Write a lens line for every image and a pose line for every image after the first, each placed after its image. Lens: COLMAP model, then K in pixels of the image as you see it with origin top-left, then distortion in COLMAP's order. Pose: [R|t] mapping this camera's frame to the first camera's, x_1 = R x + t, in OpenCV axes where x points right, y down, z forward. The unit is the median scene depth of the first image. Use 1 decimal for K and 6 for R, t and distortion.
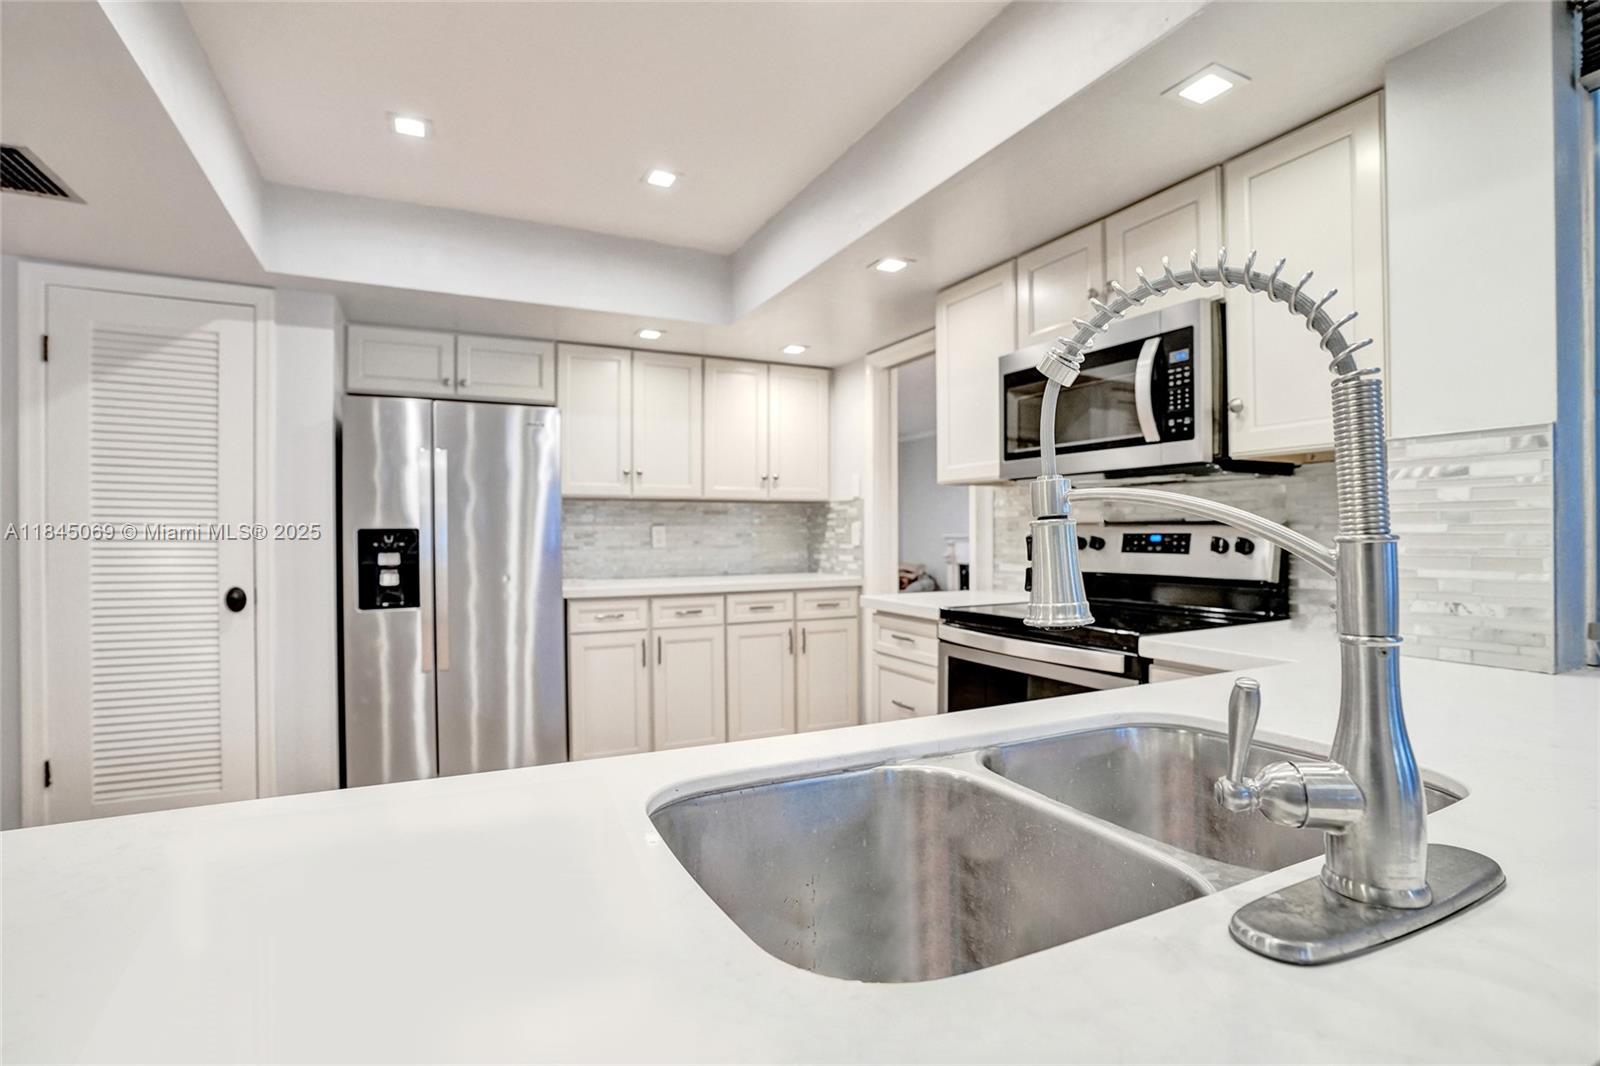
lens RADIAL K [[734.2, 0, 828.0], [0, 734.2, 534.8], [0, 0, 1]] dist [-0.003572, -0.000268]
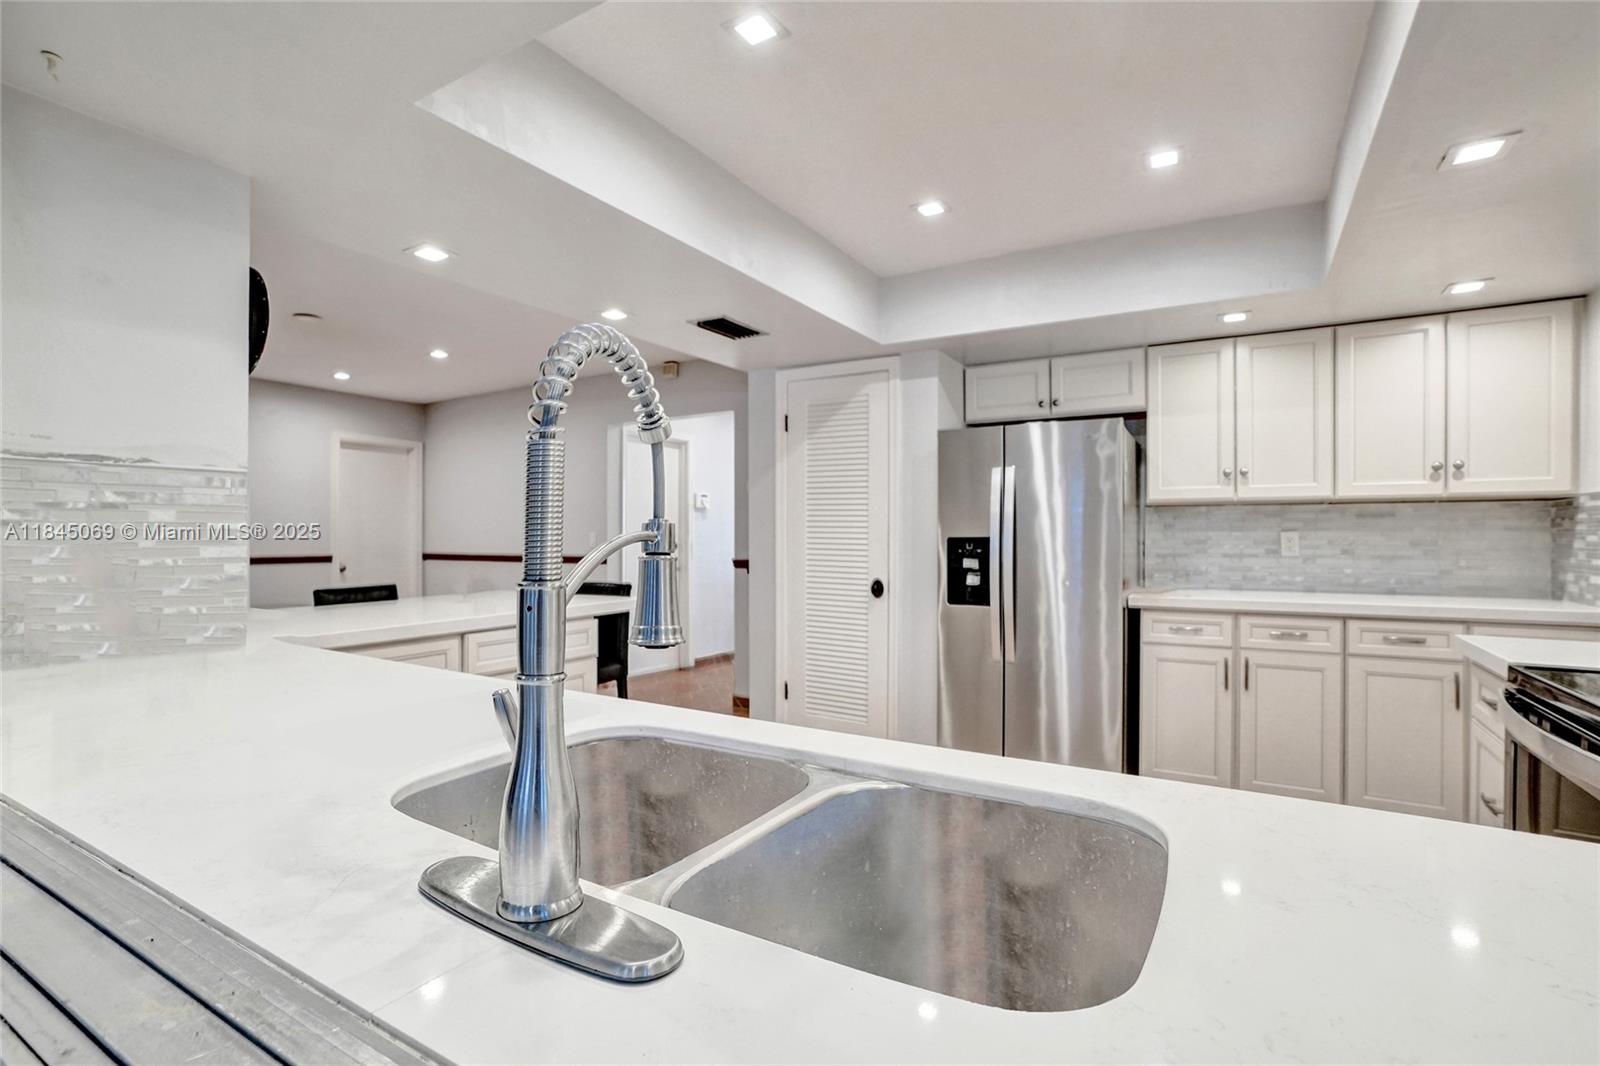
lens RADIAL K [[734.2, 0, 828.0], [0, 734.2, 534.8], [0, 0, 1]] dist [-0.003572, -0.000268]
pose [[0.602261, 0.001818, -0.798297, 0.158536], [-0.006714, 0.999974, -0.002787, -0.003220], [0.798271, 0.007038, 0.602258, 0.064876]]
